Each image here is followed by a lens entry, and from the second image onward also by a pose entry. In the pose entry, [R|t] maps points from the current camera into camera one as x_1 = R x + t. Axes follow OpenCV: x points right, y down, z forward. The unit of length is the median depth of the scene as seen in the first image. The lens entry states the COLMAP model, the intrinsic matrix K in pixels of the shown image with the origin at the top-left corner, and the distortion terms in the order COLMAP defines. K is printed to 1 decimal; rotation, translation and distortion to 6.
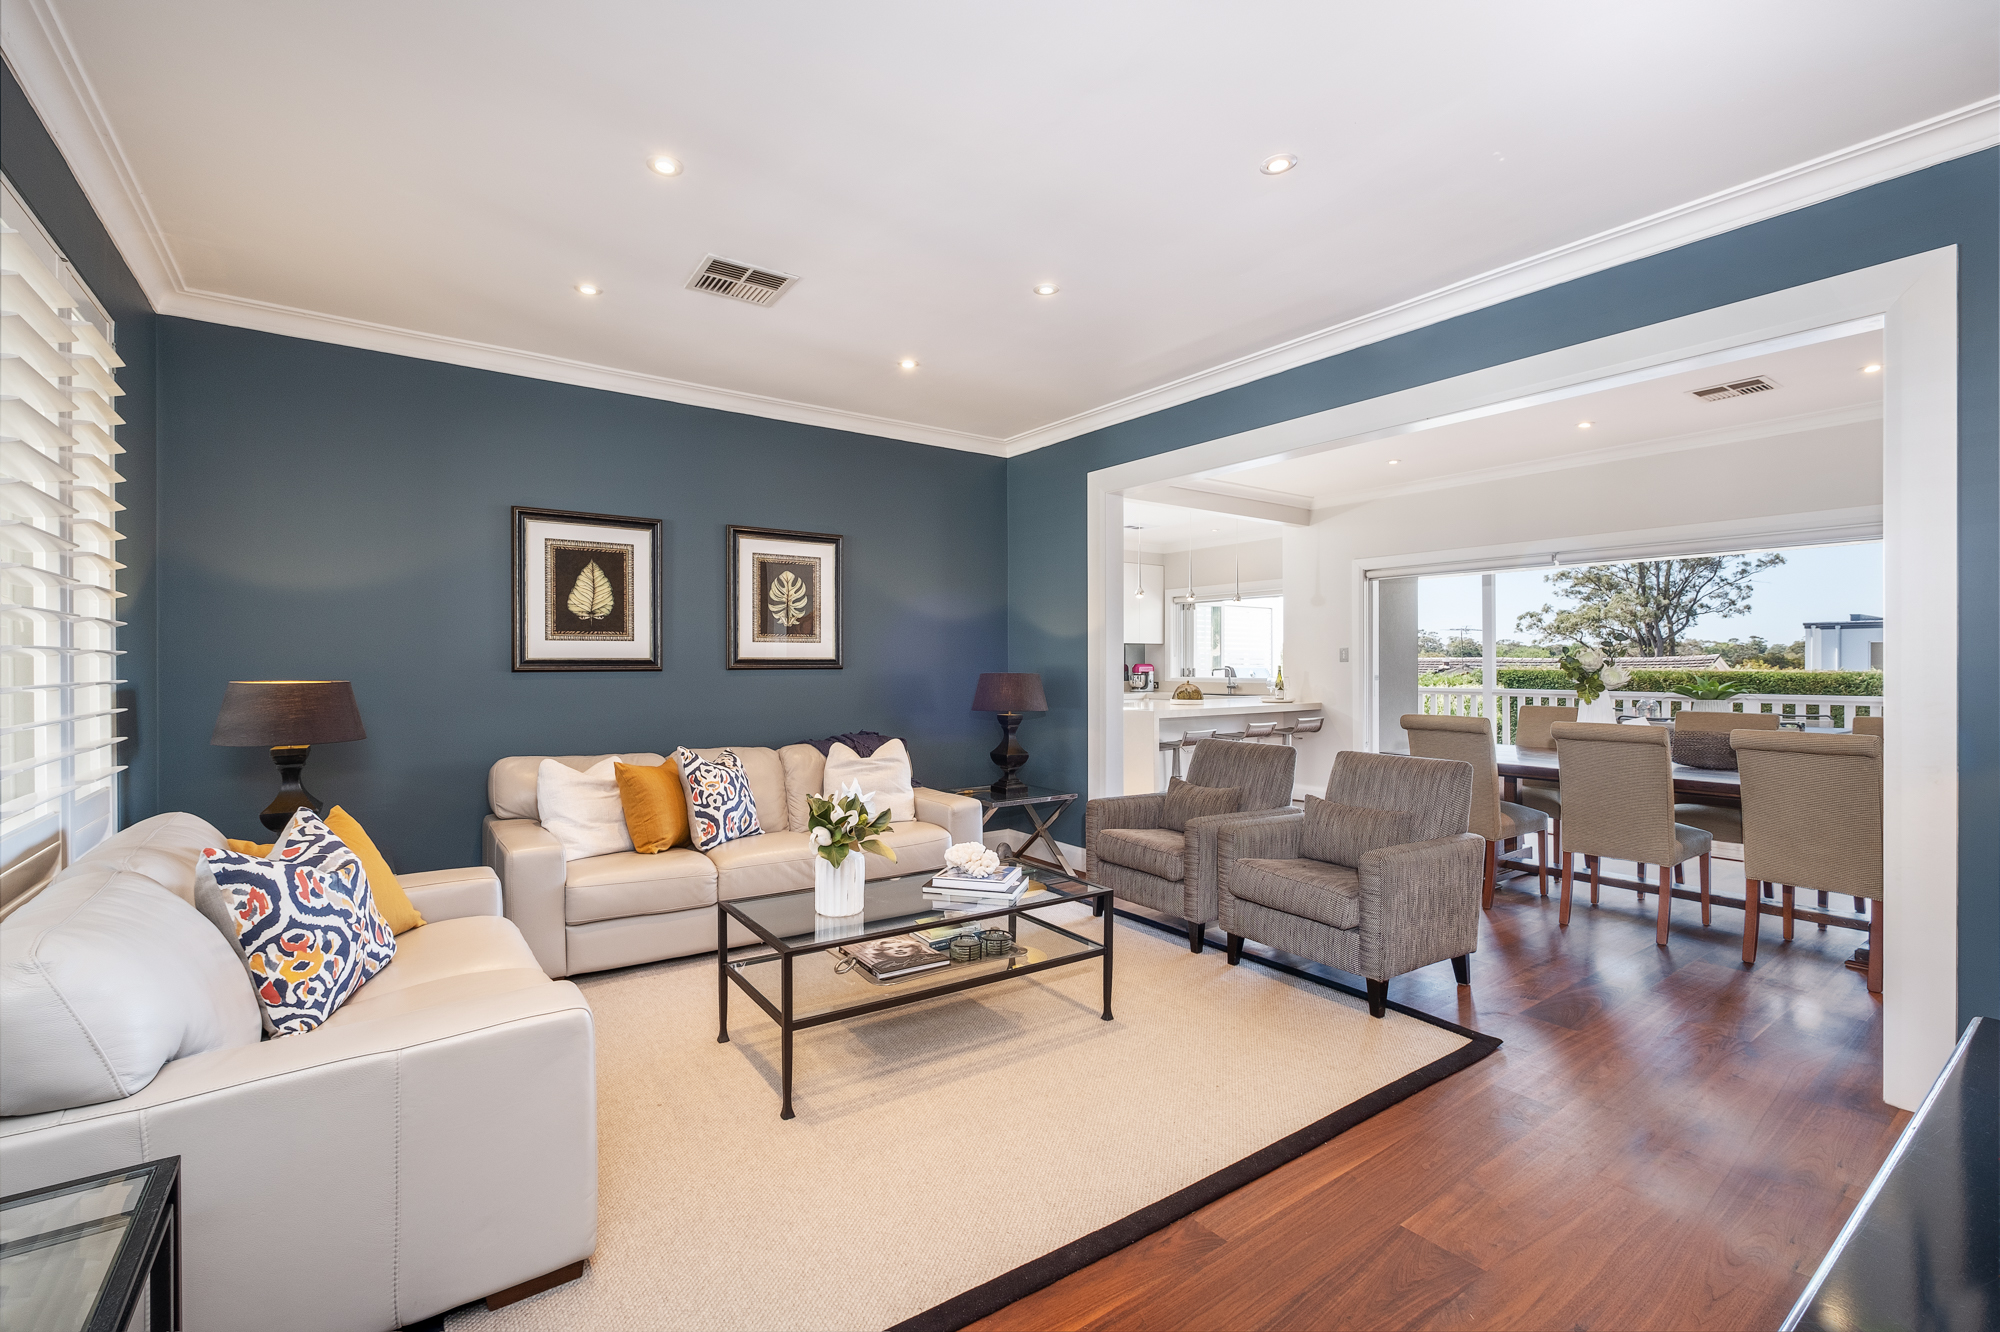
lens RADIAL K [[880.9, 0, 997.5], [0, 880.9, 659.6], [0, 0, 1]] dist [-0.004755, -0.000663]
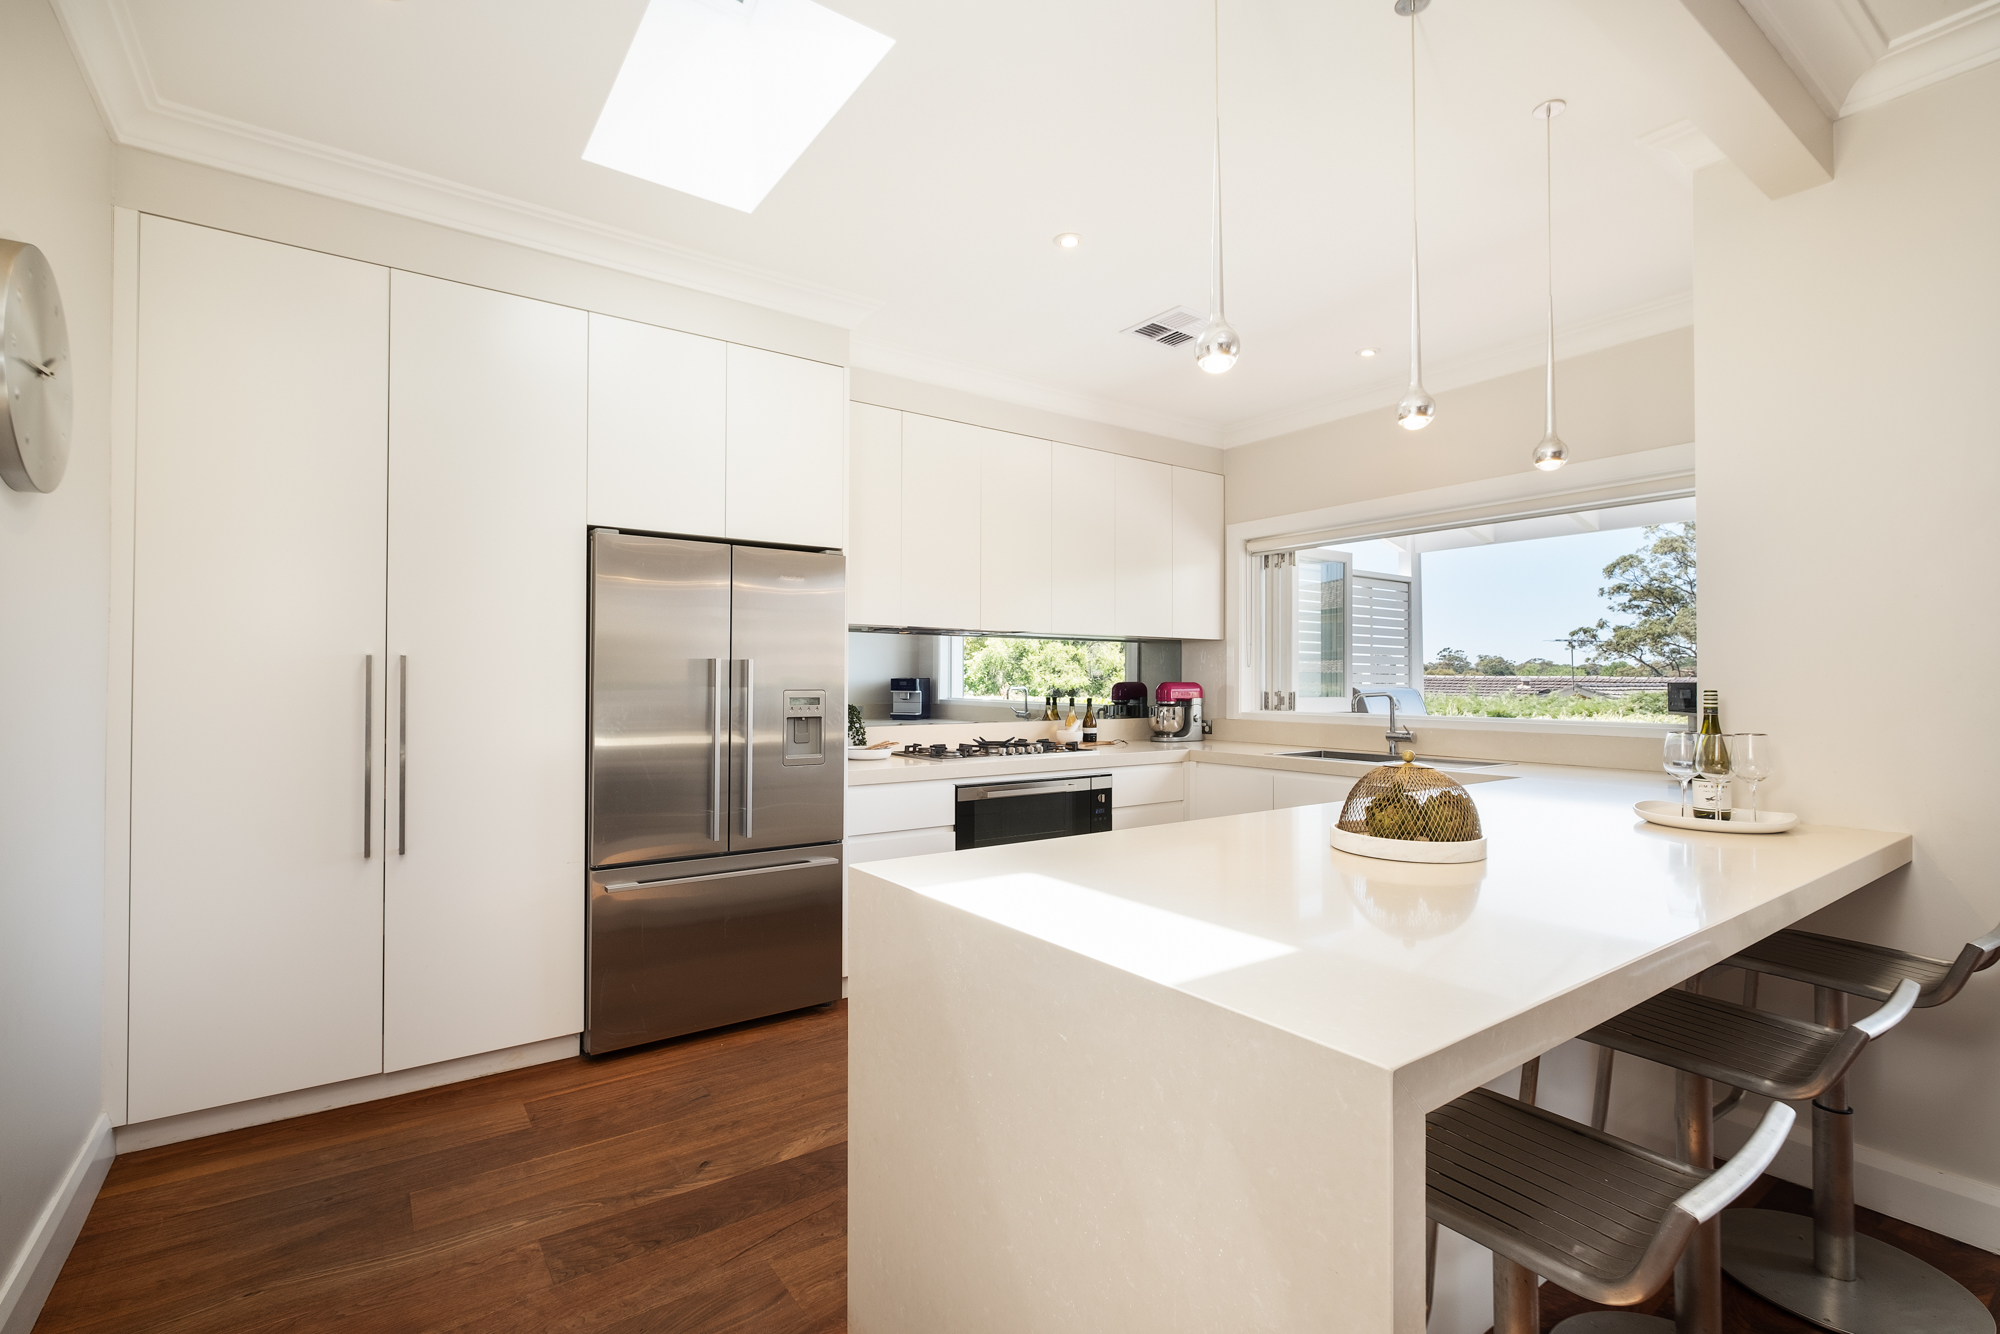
lens RADIAL K [[880.9, 0, 1008.4], [0, 880.9, 663.2], [0, 0, 1]] dist [-0.004755, -0.000663]
pose [[0.999902, 0.005120, -0.013006, 0.174573], [-0.005310, 0.999879, -0.014637, 0.003915], [0.012930, 0.014704, 0.999808, 1.153286]]
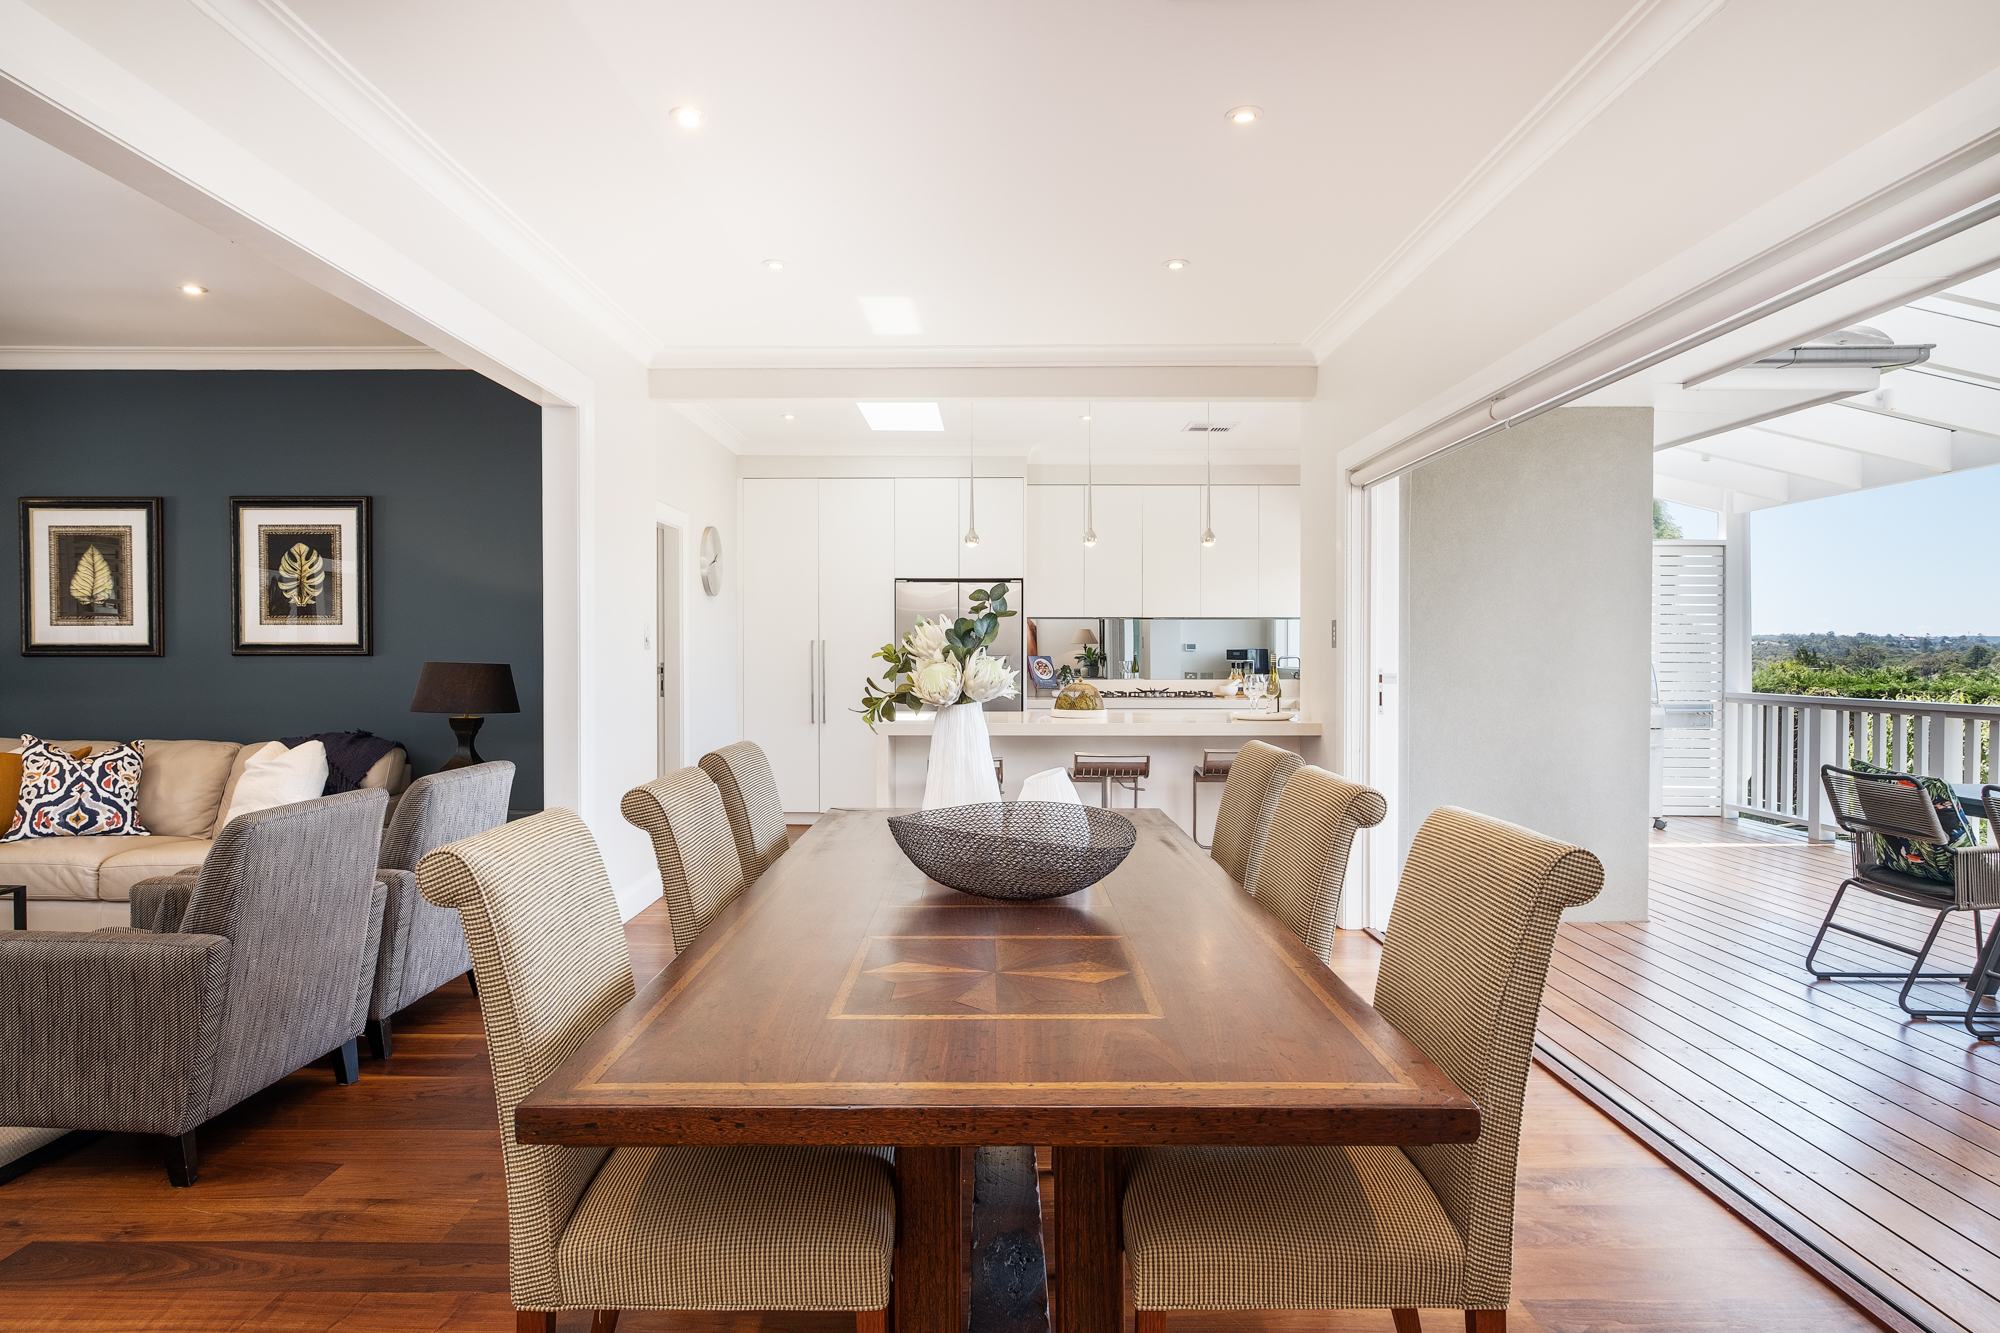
lens RADIAL K [[1090.9, 0, 997.2], [0, 1090.9, 673.6], [0, 0, 1]] dist [0.001894, 0.000008]
pose [[0.802225, 0.015231, -0.596828, 0.967128], [-0.000435, 0.999689, 0.024928, 0.001698], [0.597022, -0.019739, 0.801982, 0.541152]]
